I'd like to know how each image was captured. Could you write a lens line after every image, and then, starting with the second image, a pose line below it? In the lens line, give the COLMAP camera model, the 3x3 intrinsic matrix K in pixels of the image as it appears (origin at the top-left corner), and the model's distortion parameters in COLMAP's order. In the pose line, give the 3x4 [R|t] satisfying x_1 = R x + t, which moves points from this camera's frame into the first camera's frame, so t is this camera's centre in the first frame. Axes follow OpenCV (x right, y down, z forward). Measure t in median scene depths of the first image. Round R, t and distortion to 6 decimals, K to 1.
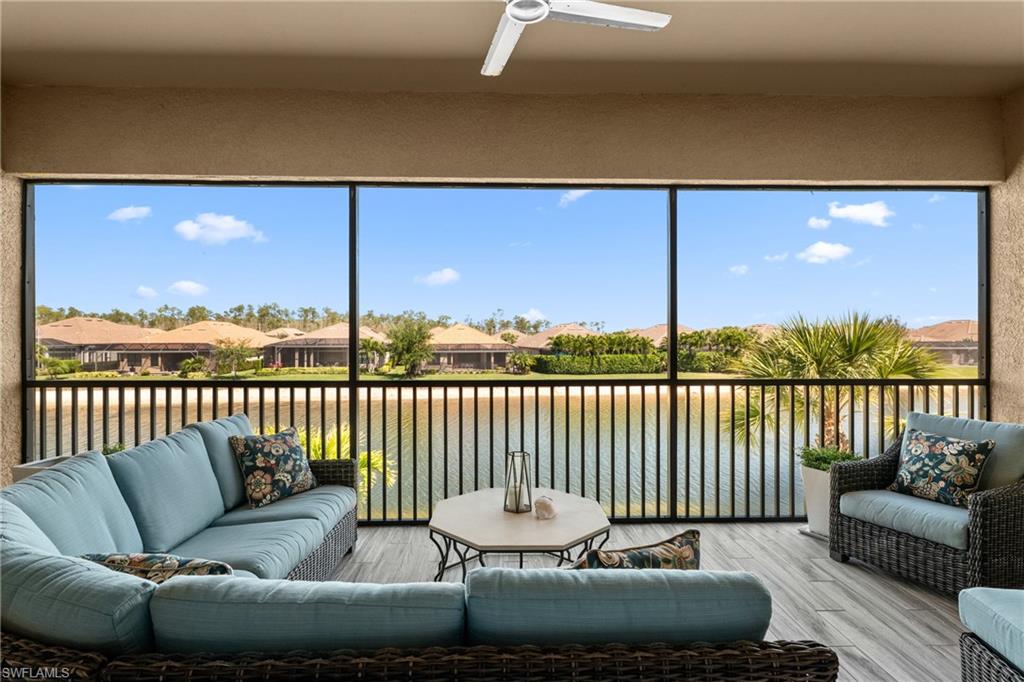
lens RADIAL K [[517.2, 0, 516.3], [0, 517.2, 337.8], [0, 0, 1]] dist [0.001321, 0.000790]
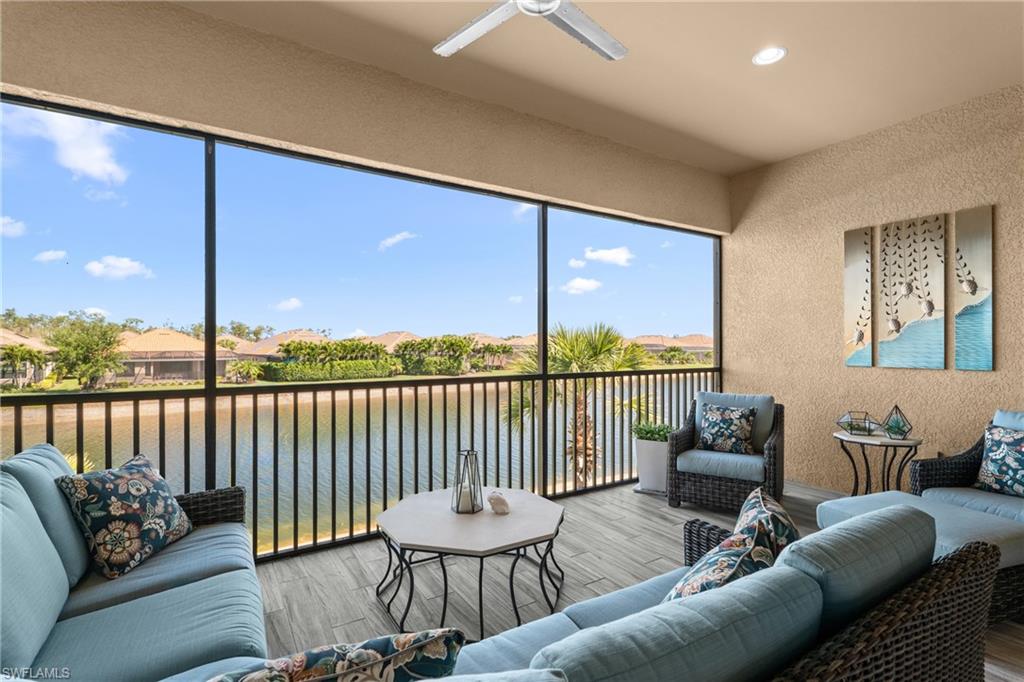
lens RADIAL K [[475.8, 0, 513.2], [0, 475.8, 344.9], [0, 0, 1]] dist [0.007213, -0.003611]
pose [[0.858662, 0.000160, 0.512542, -0.284090], [-0.000210, 1.000000, 0.000038, 0.016589], [-0.512542, -0.000140, 0.858662, 0.141290]]
